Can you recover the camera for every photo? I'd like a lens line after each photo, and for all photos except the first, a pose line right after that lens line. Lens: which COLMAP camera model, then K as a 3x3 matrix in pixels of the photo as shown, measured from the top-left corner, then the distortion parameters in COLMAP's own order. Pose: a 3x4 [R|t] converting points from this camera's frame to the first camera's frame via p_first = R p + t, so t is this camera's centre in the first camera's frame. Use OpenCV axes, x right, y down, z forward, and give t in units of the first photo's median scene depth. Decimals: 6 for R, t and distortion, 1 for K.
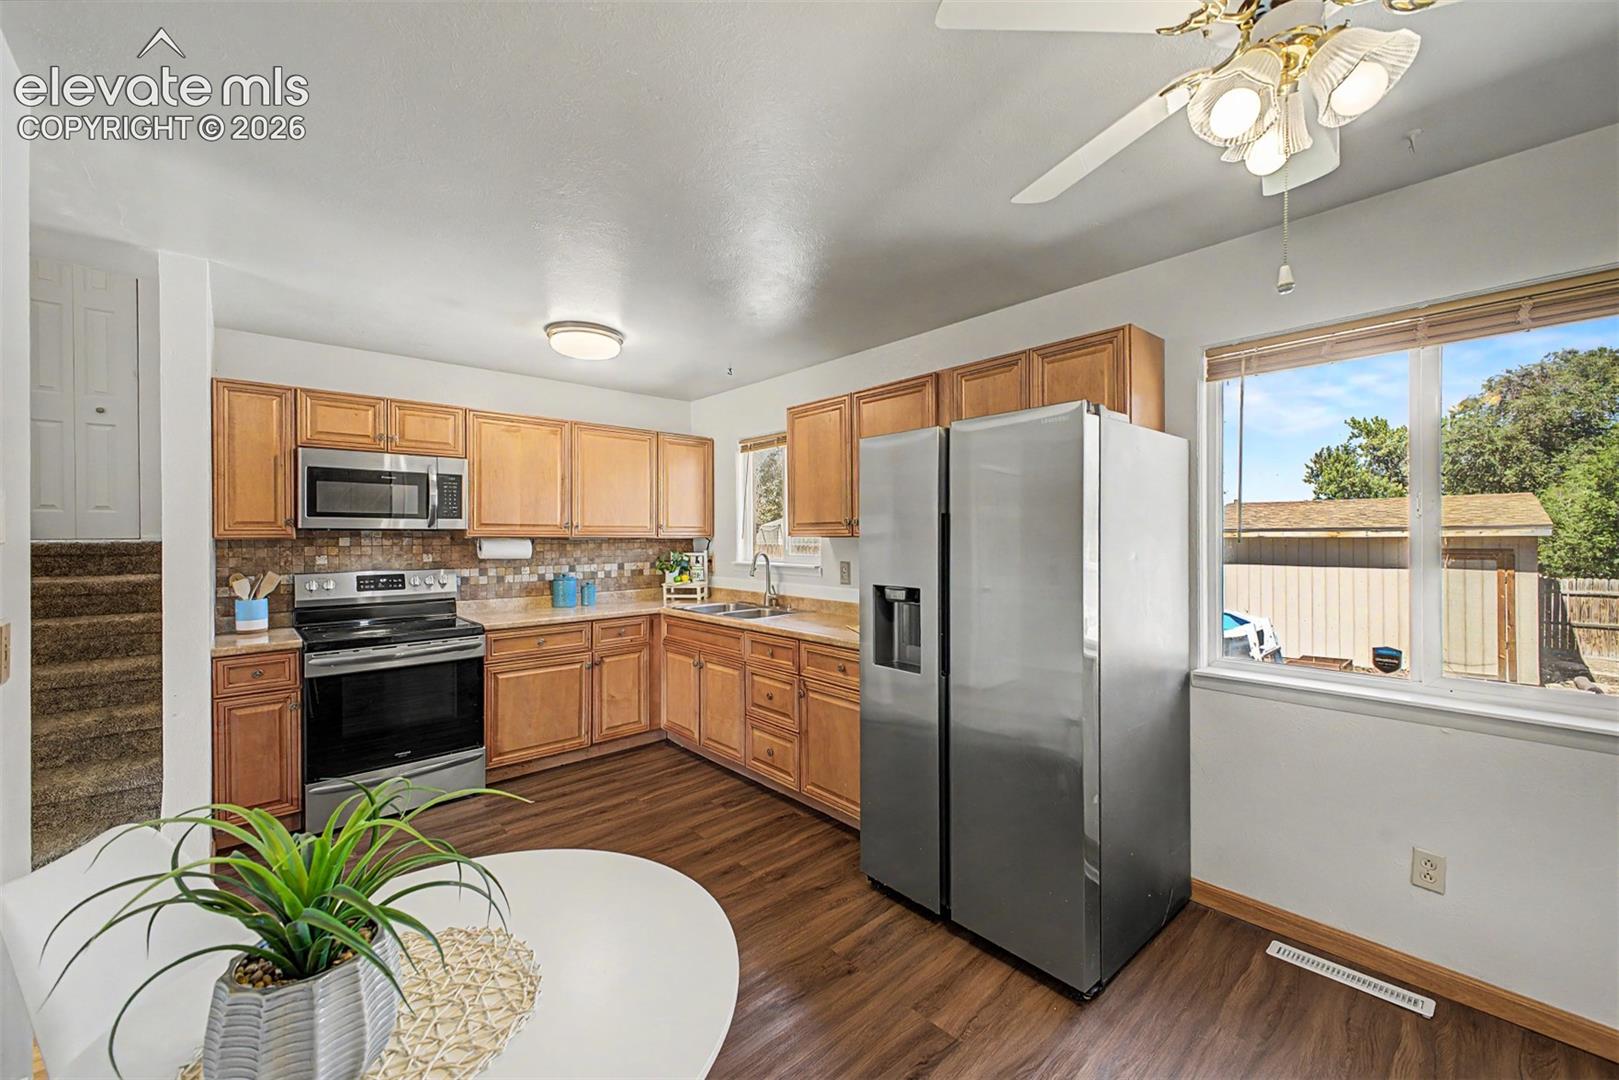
lens RADIAL K [[649.5, 0, 803.0], [0, 649.5, 539.8], [0, 0, 1]] dist [0.004429, -0.001466]
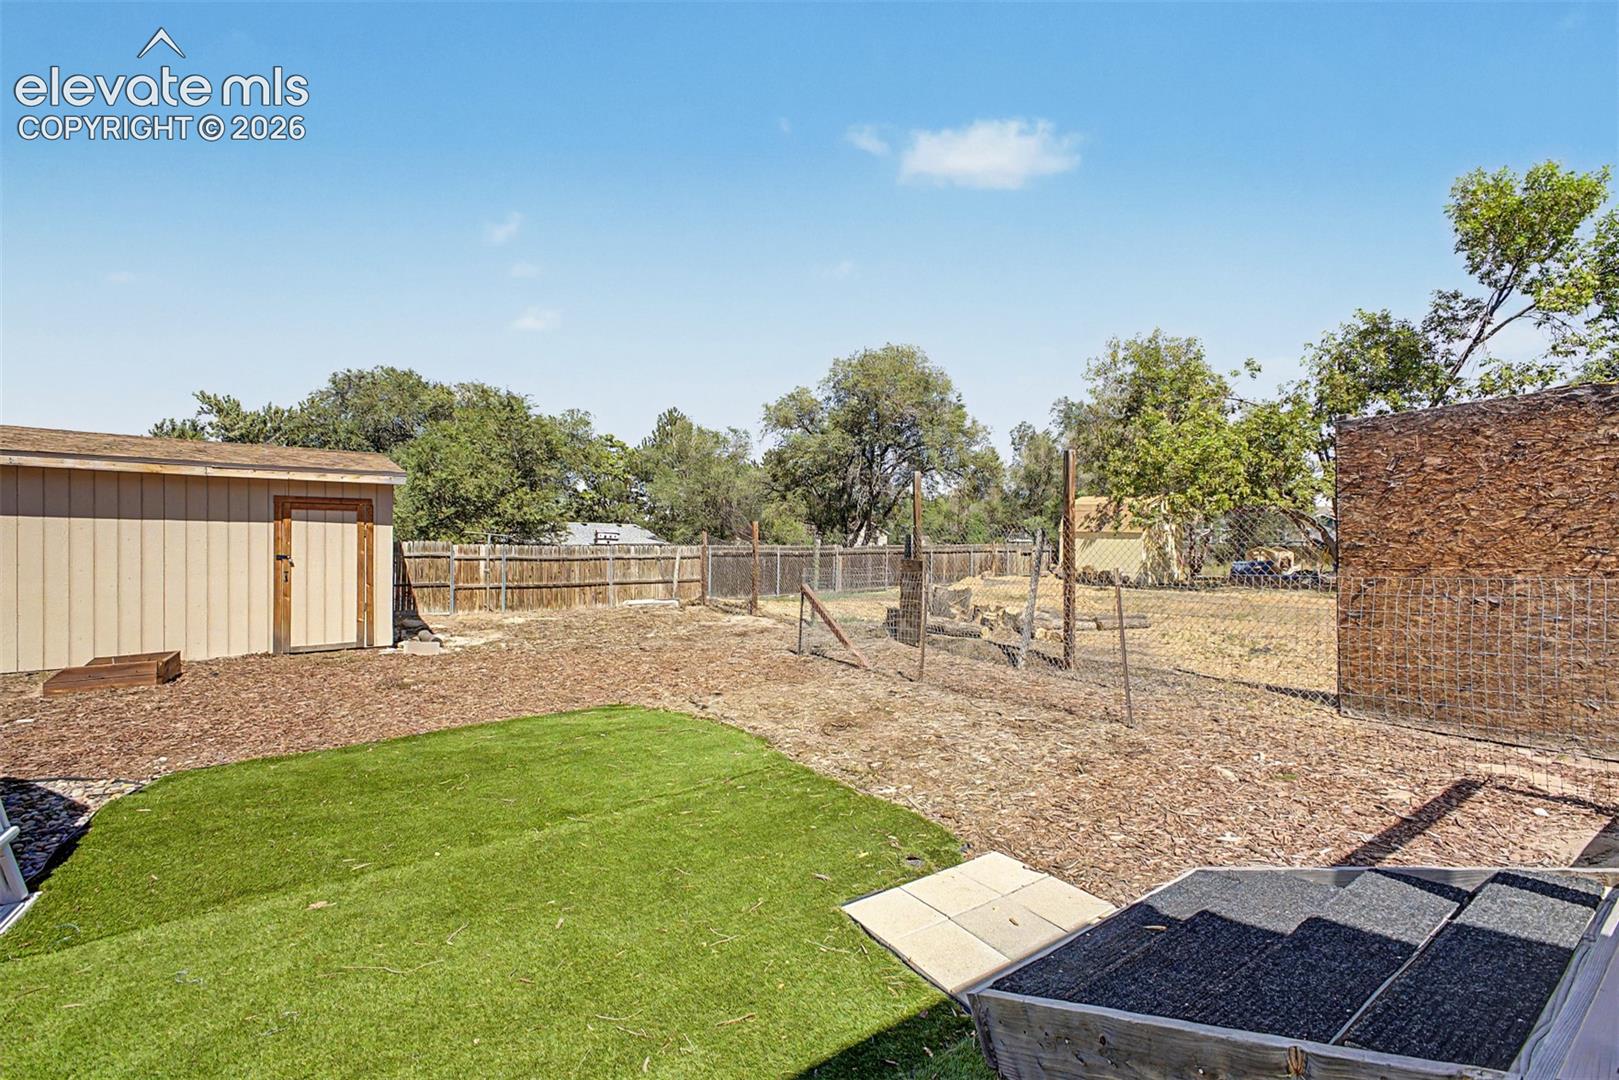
lens RADIAL K [[649.5, 0, 801.1], [0, 649.5, 543.4], [0, 0, 1]] dist [0.004429, -0.001466]
pose [[0.128941, 0.000027, 0.991652, 0.227790], [-0.002123, 0.999998, 0.000248, 0.062036], [-0.991650, -0.002137, 0.128940, 0.245531]]
